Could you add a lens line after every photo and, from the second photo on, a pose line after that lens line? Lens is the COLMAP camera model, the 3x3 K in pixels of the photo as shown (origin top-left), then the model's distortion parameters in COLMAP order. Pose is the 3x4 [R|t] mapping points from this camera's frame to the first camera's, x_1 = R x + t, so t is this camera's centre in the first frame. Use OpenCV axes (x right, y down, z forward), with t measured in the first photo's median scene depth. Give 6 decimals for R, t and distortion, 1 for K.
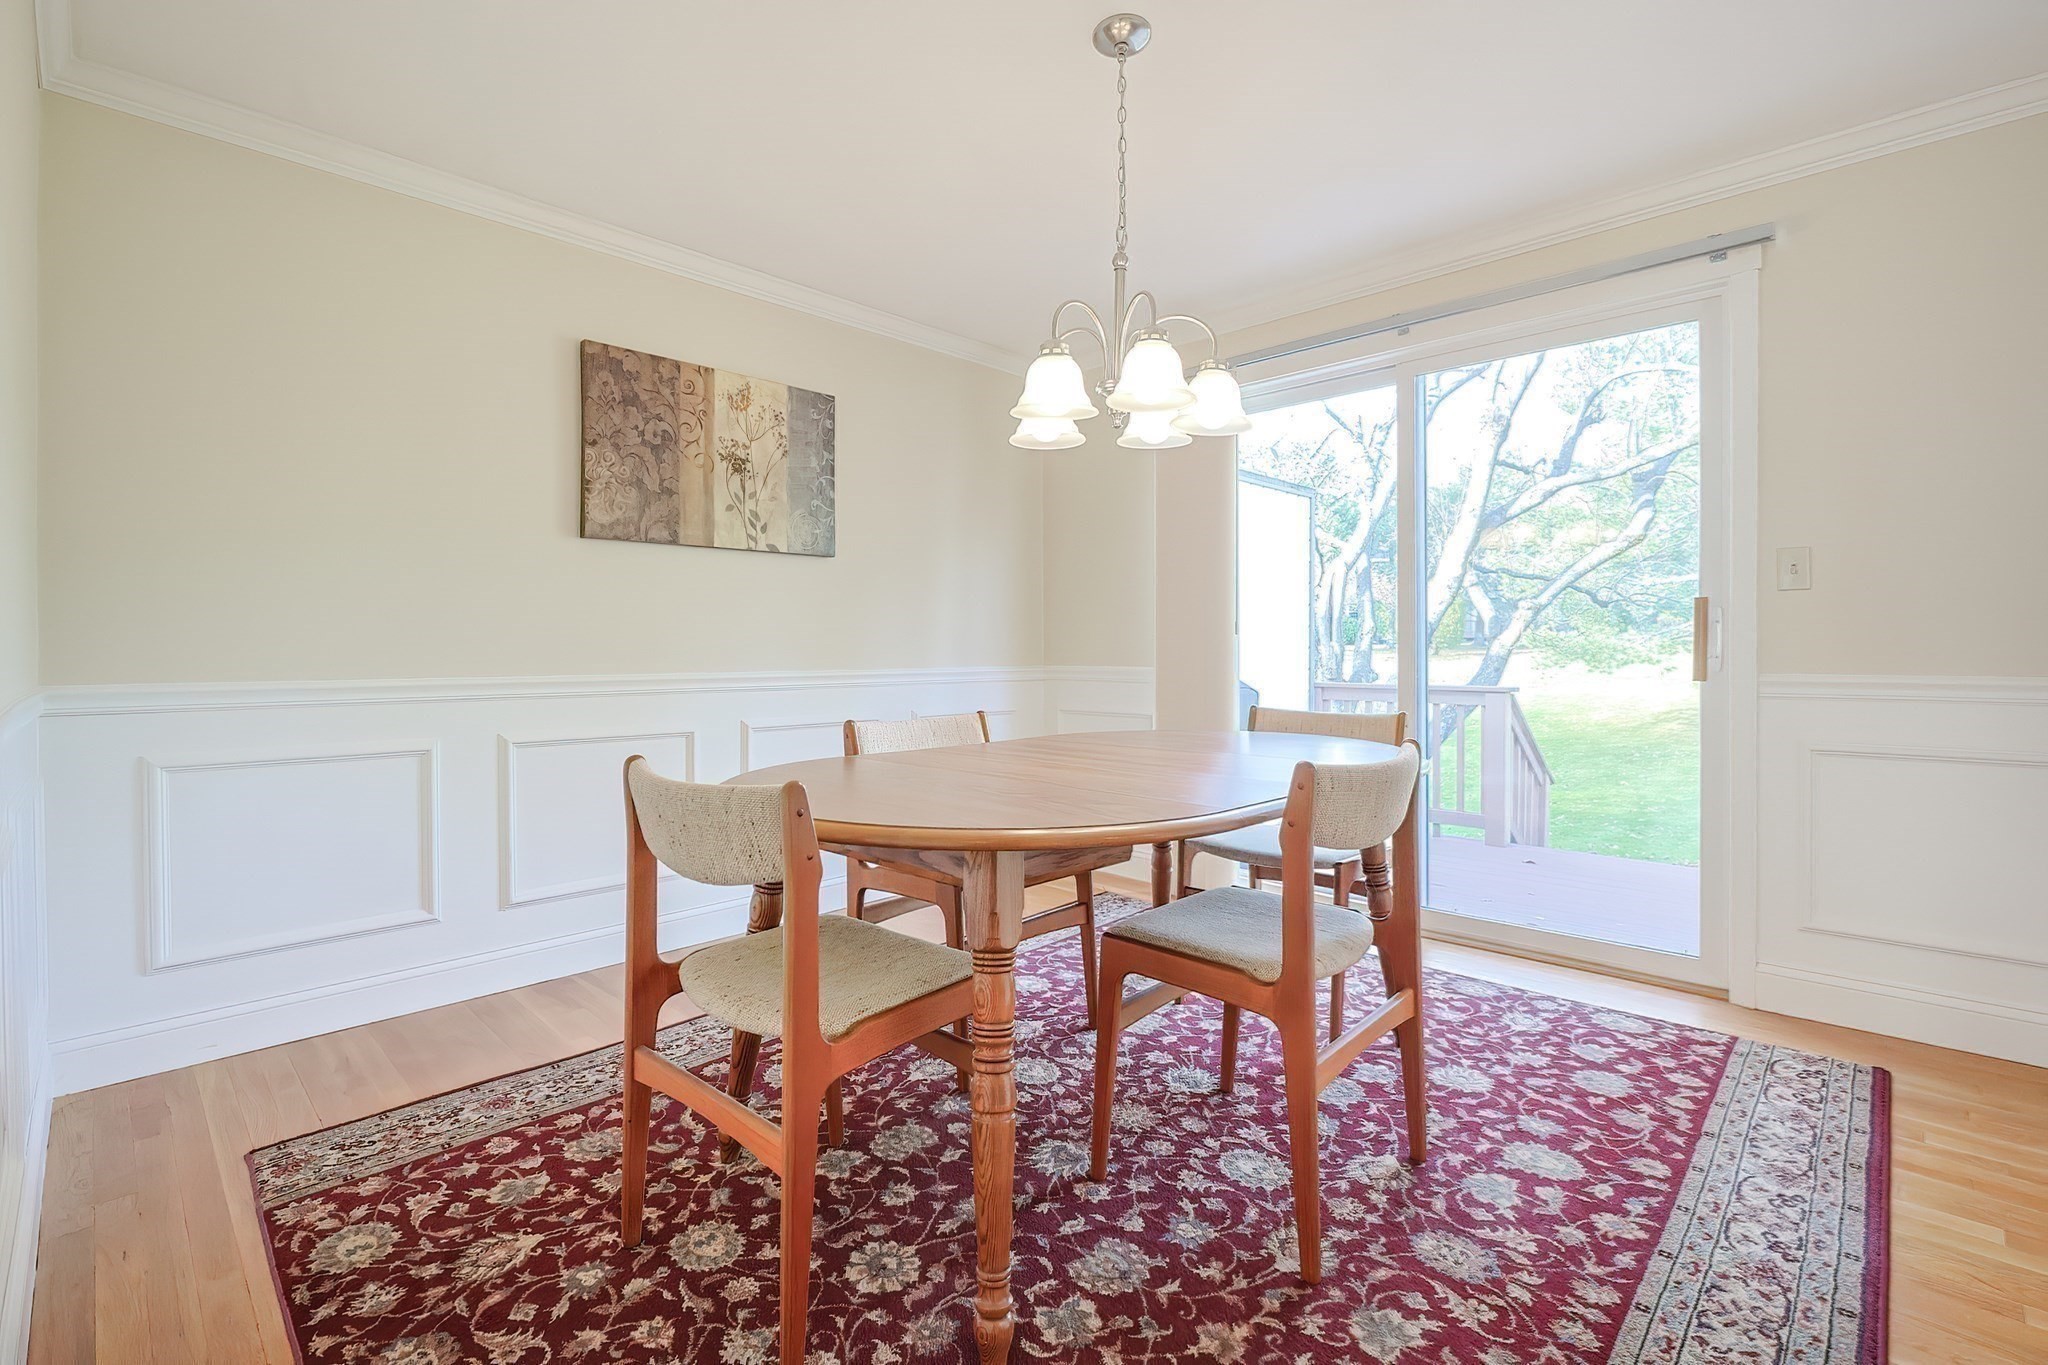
lens RADIAL K [[902.0, 0, 977.6], [0, 902.0, 661.8], [0, 0, 1]] dist [-0.058733, 0.019881]
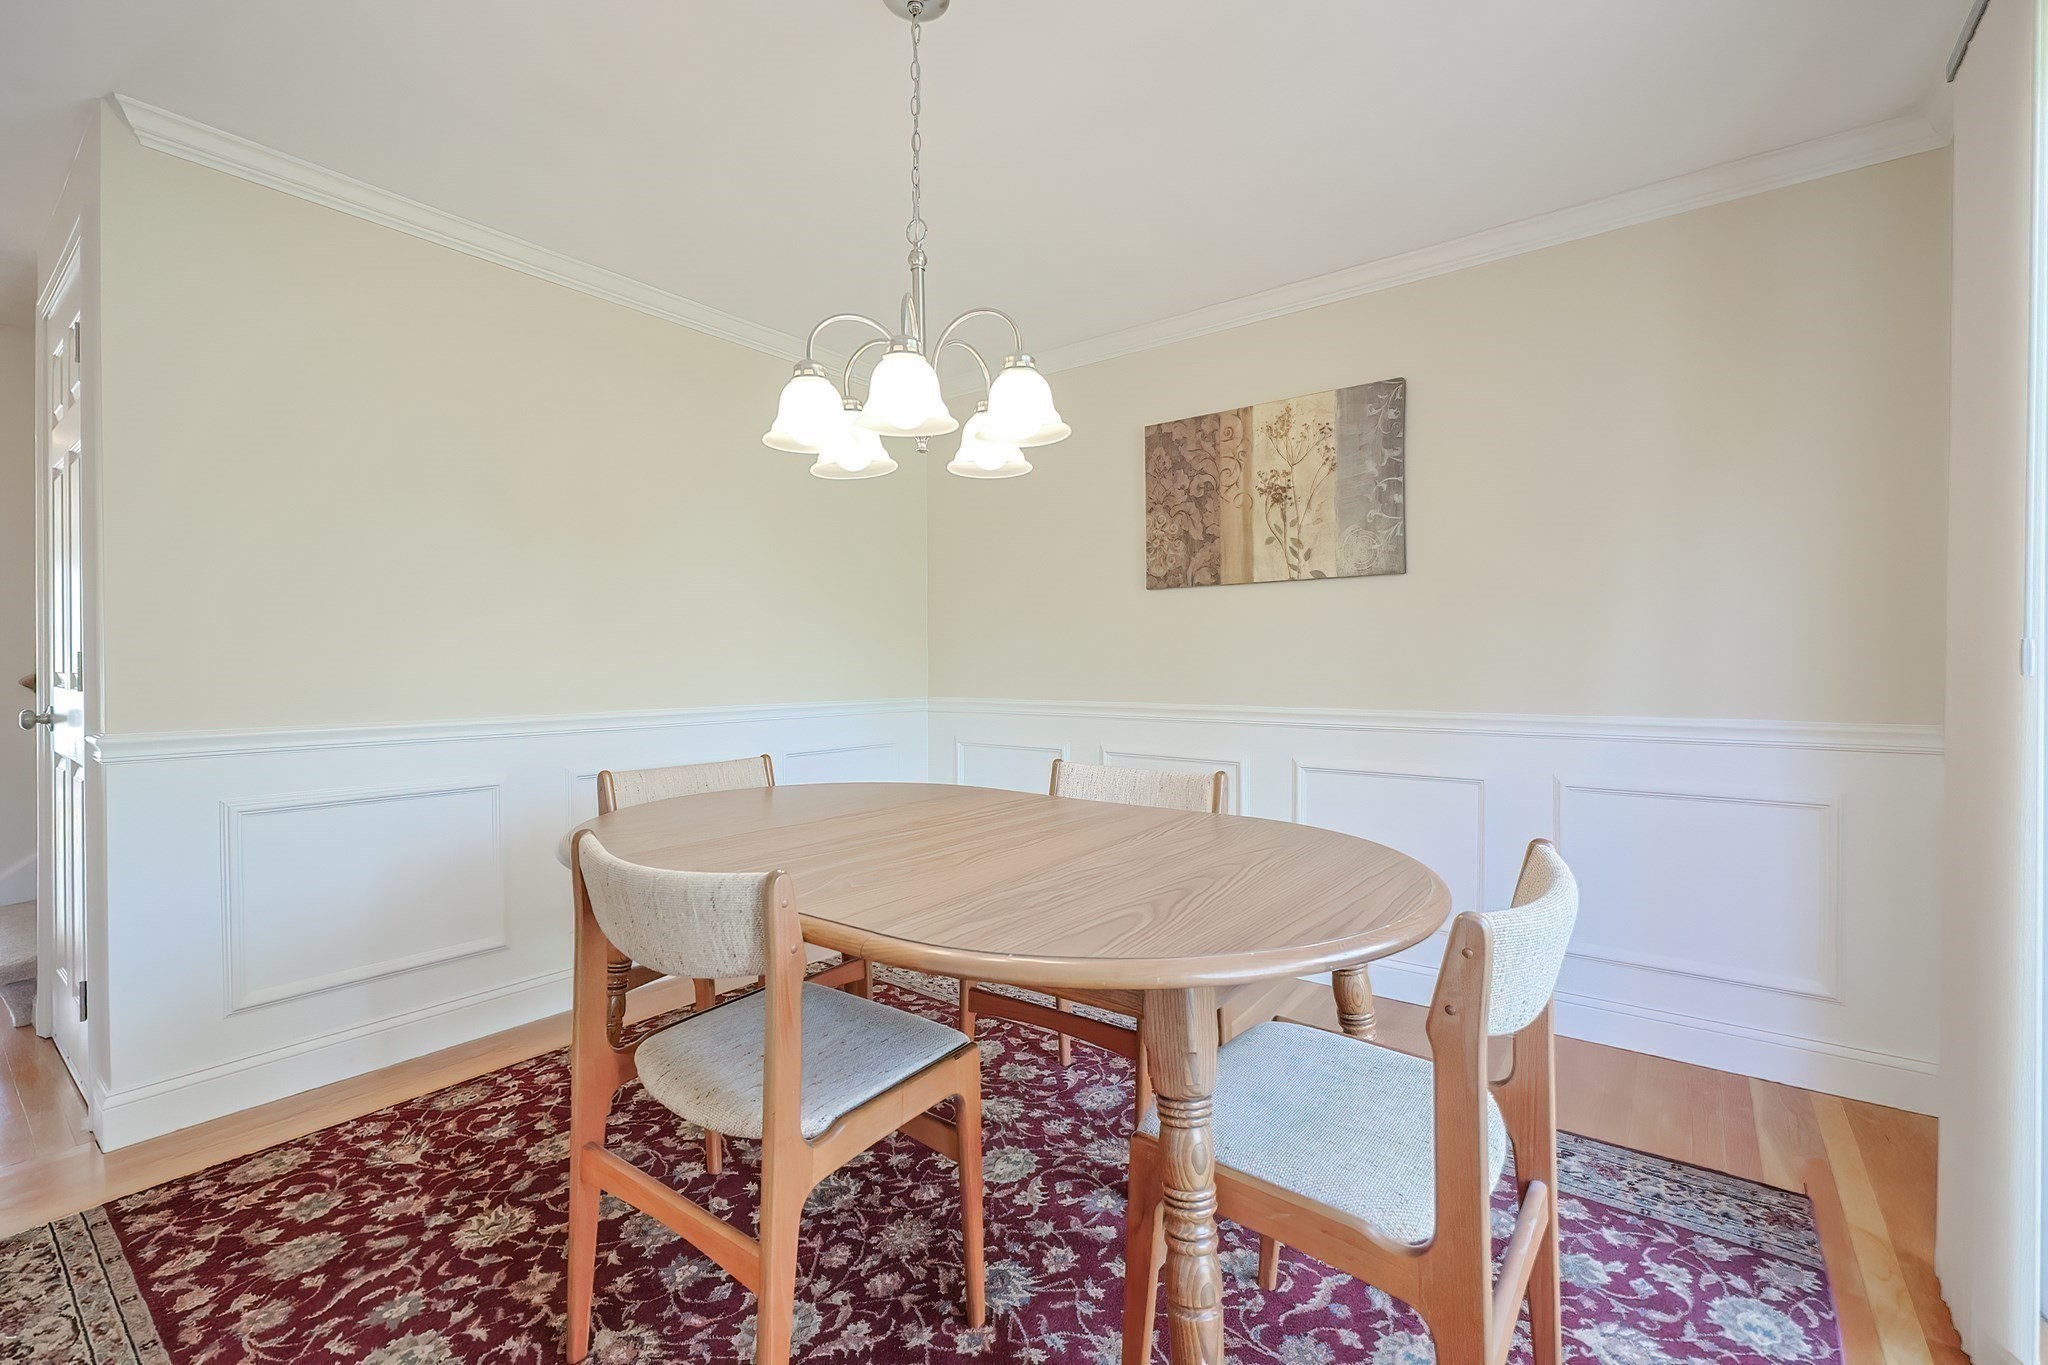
lens RADIAL K [[871.8, 0, 1032.8], [0, 871.8, 667.2], [0, 0, 1]] dist [0.000139, 0.000354]
pose [[0.147659, -0.005820, -0.989021, 0.651424], [-0.019031, 0.999781, -0.008724, -0.020321], [0.988855, 0.020110, 0.147516, 0.624827]]
